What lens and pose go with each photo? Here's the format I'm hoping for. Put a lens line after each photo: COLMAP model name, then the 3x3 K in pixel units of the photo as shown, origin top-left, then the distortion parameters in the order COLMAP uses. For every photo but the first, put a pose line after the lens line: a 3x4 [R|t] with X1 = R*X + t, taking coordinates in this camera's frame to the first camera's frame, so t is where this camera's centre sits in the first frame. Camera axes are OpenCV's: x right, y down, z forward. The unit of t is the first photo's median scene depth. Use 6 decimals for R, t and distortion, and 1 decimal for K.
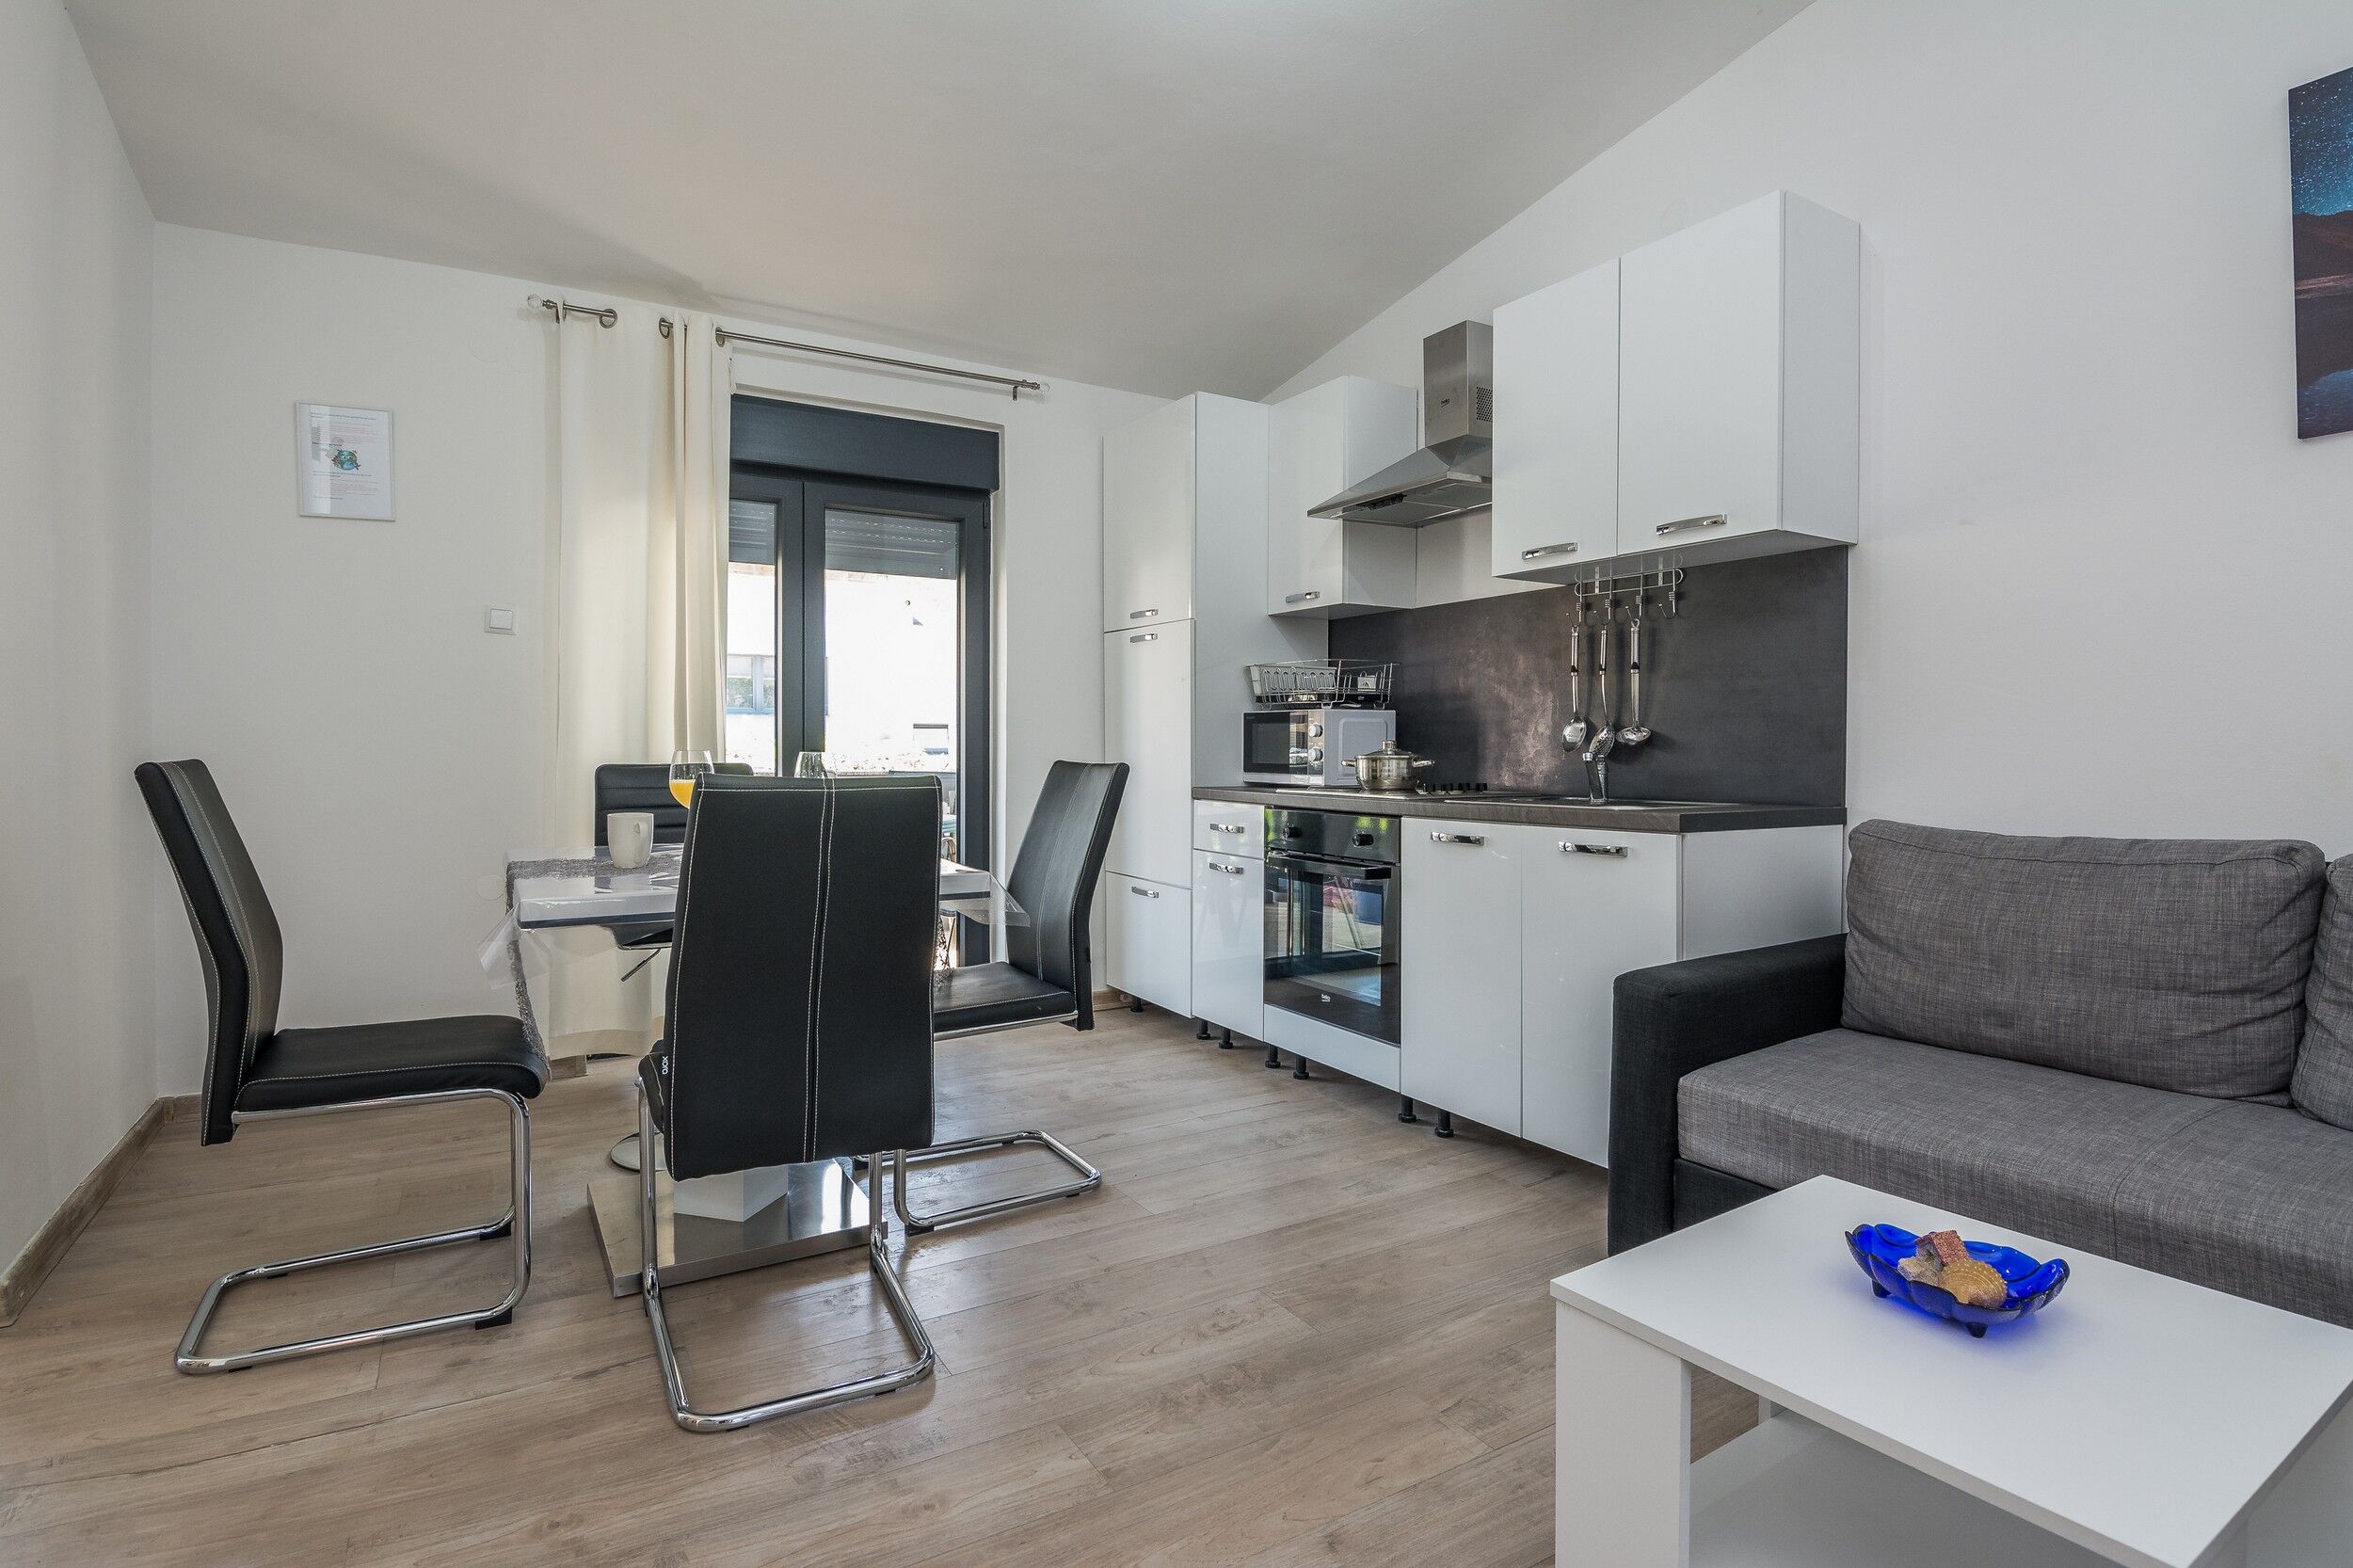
lens RADIAL K [[1165.2, 0, 1143.4], [0, 1165.2, 768.7], [0, 0, 1]] dist [-0.002569, -0.014222]
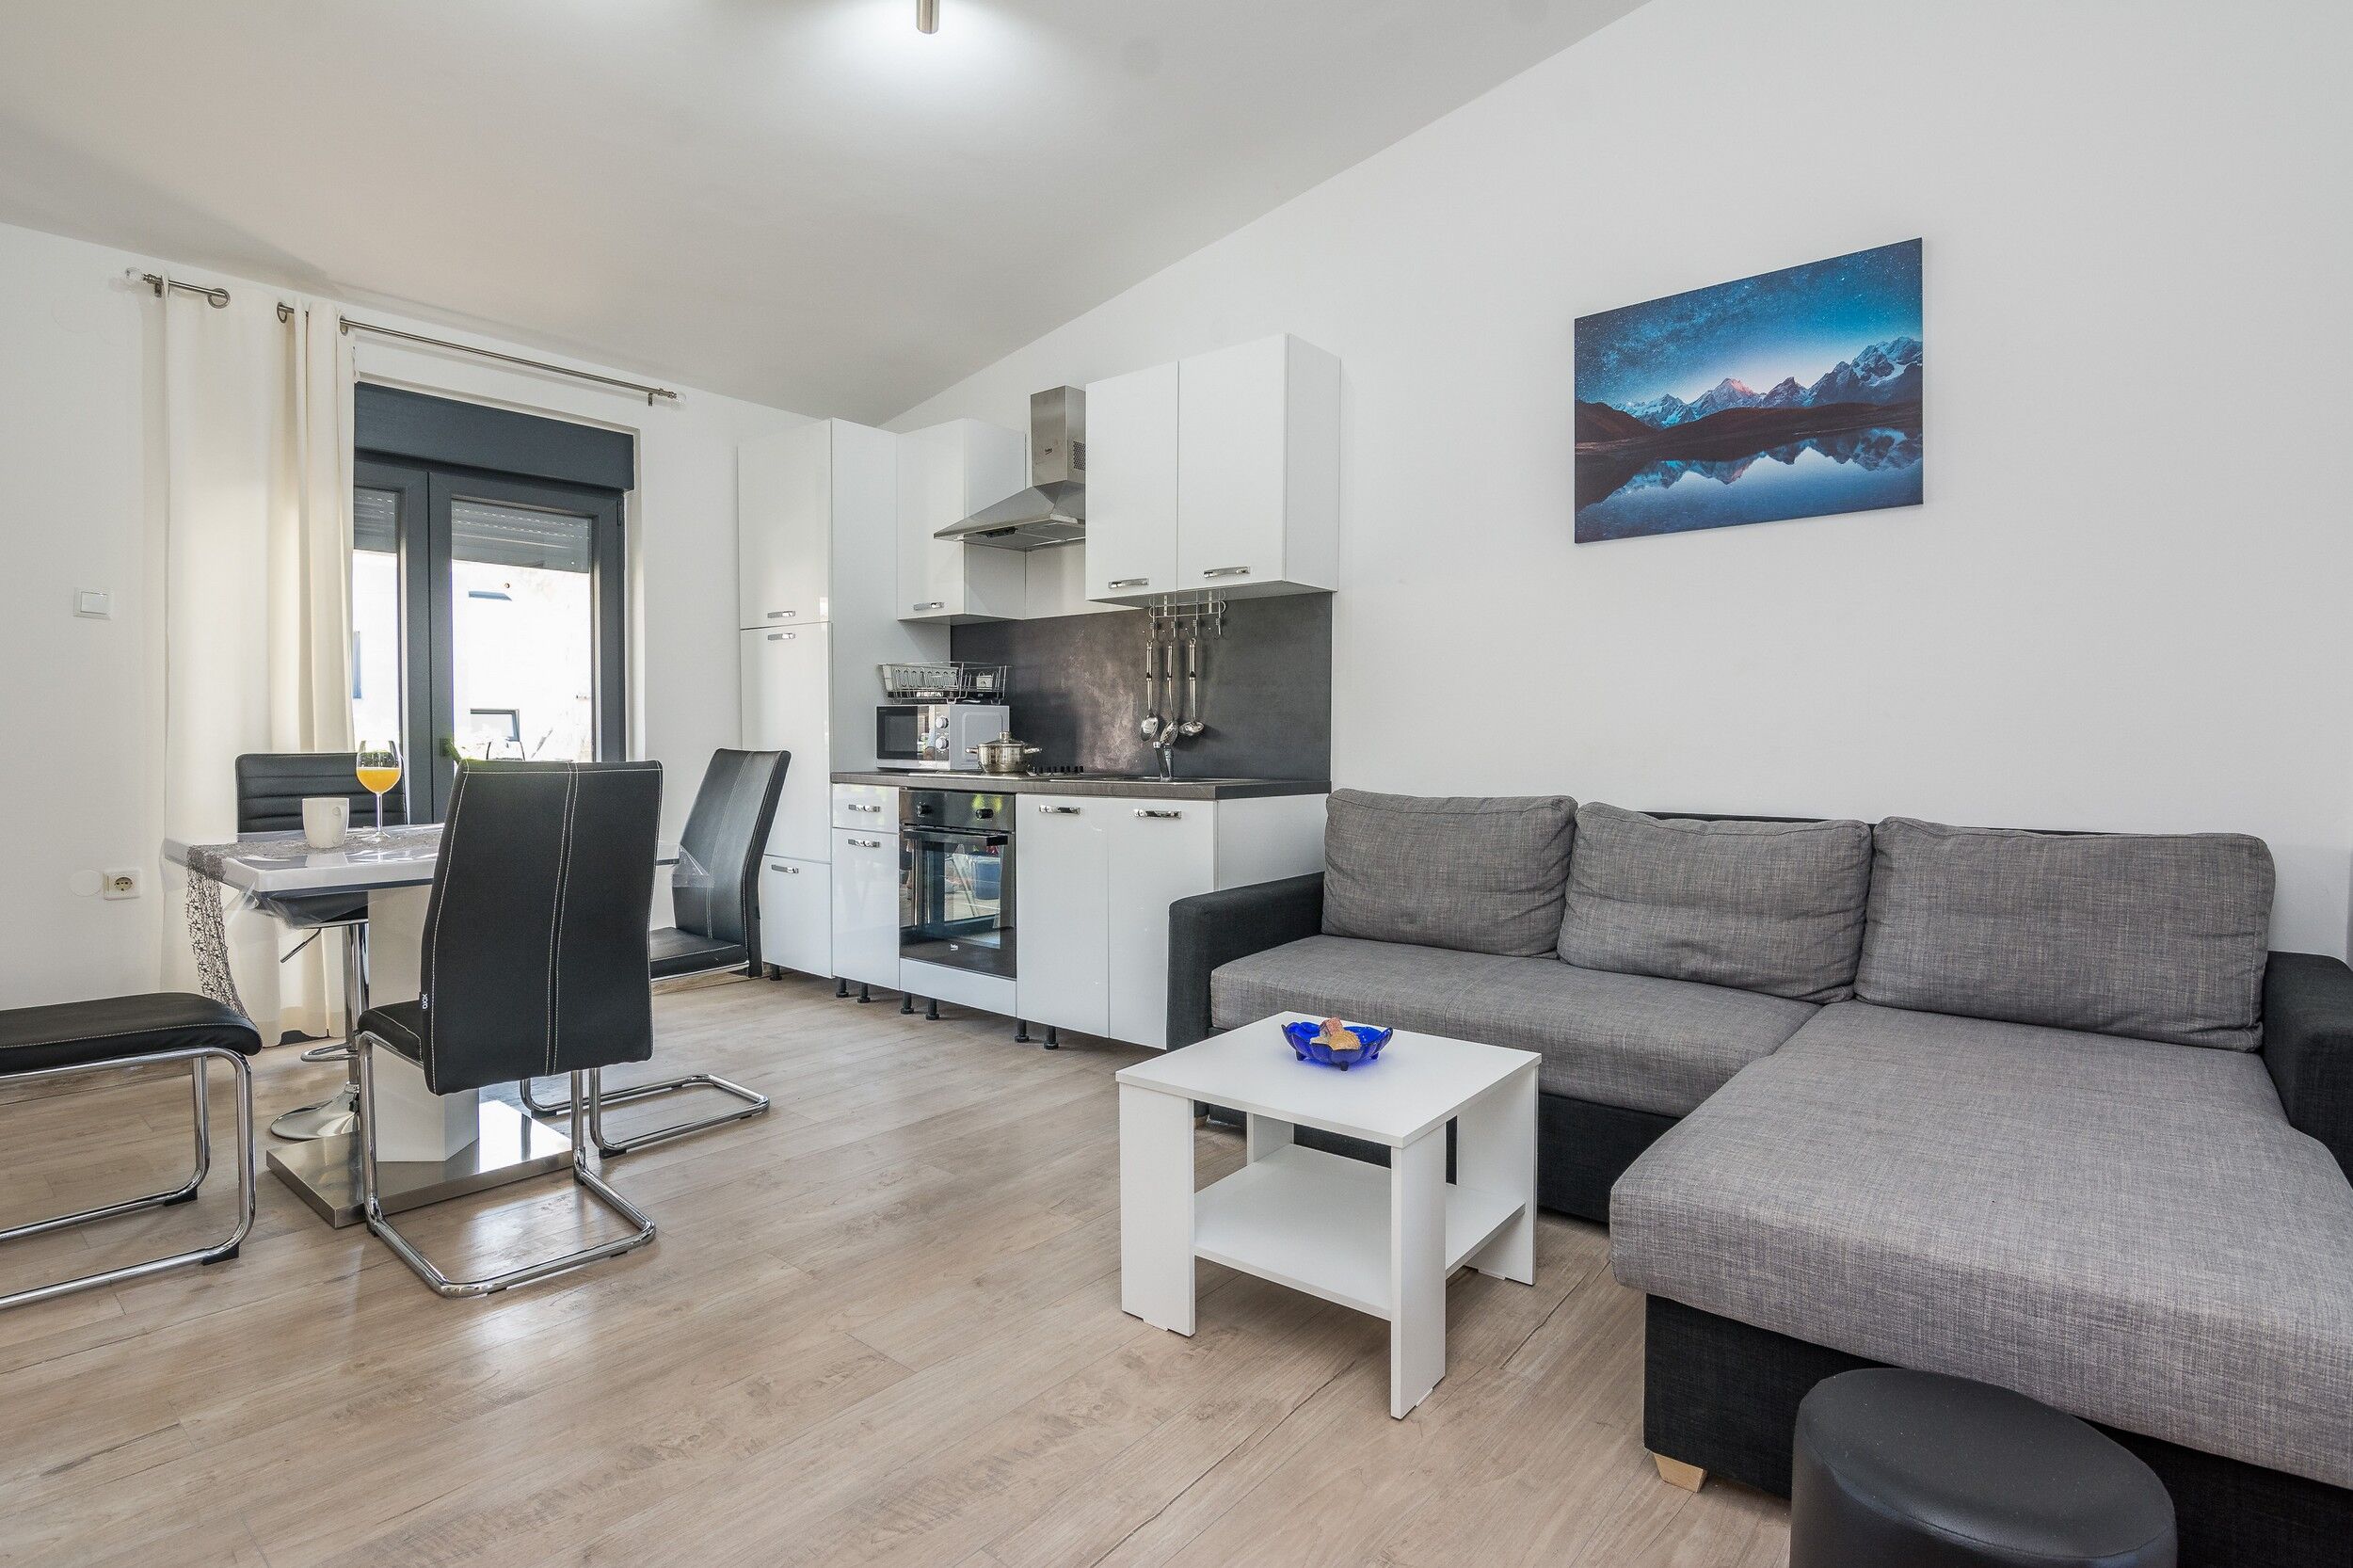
lens RADIAL K [[1165.2, 0, 1143.4], [0, 1165.2, 768.7], [0, 0, 1]] dist [-0.002569, -0.014222]
pose [[0.944899, -0.007972, 0.327266, -0.052497], [0.004681, 0.999930, 0.010840, 0.002062], [-0.327330, -0.008711, 0.944870, -0.201733]]
